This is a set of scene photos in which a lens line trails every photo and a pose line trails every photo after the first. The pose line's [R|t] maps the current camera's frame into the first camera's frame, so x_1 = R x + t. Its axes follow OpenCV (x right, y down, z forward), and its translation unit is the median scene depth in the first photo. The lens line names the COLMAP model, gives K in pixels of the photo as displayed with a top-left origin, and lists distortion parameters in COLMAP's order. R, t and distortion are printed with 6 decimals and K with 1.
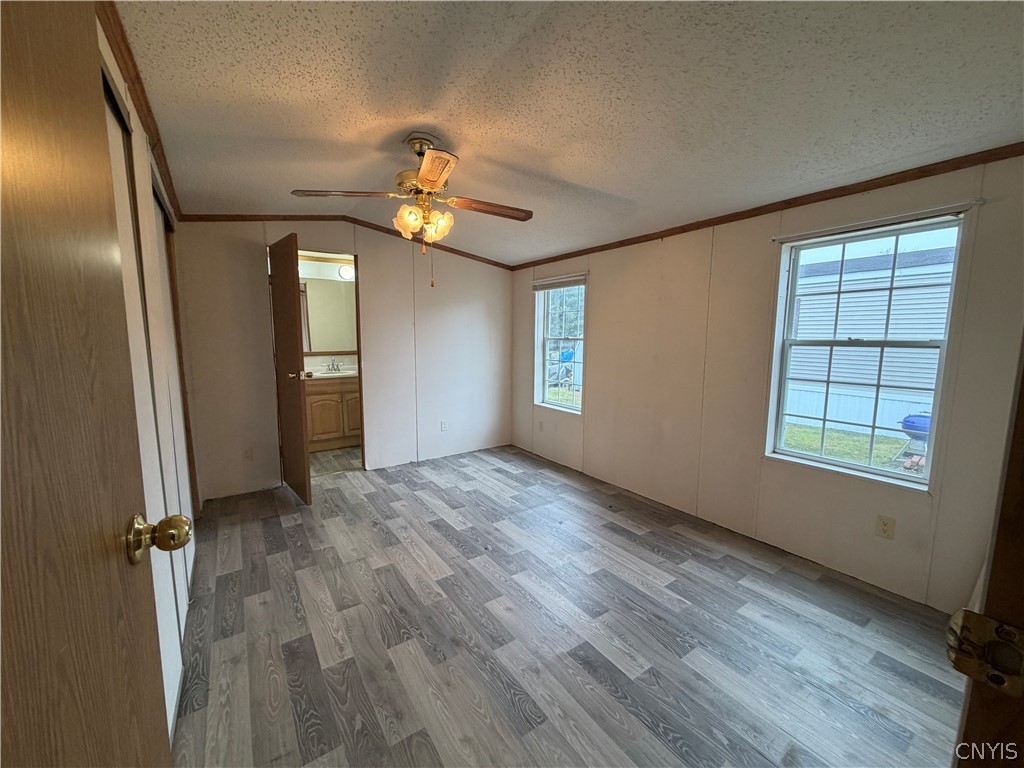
lens RADIAL K [[407.2, 0, 509.7], [0, 407.2, 384.0], [0, 0, 1]] dist [0.001643, 0.000031]
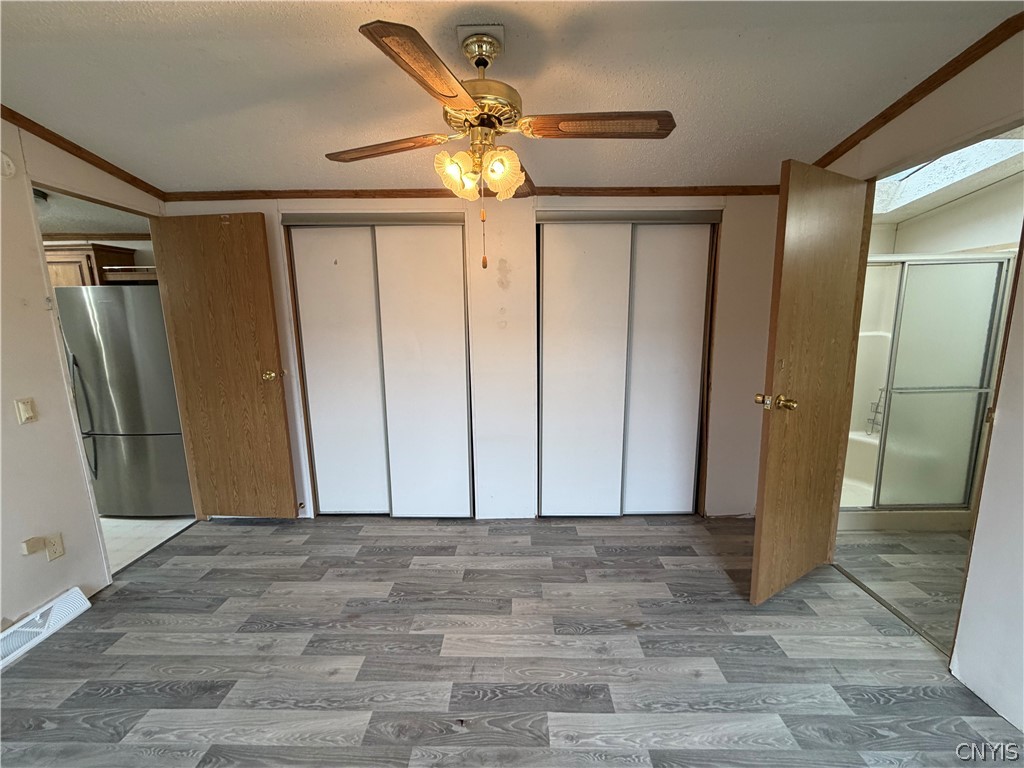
lens RADIAL K [[406.7, 0, 510.1], [0, 406.7, 384.6], [0, 0, 1]] dist [-0.008067, 0.002805]
pose [[-0.578382, 0.136888, -0.804199, 0.356198], [-0.089249, 0.969284, 0.229177, -0.228467], [0.810869, 0.204326, -0.548399, 1.546784]]
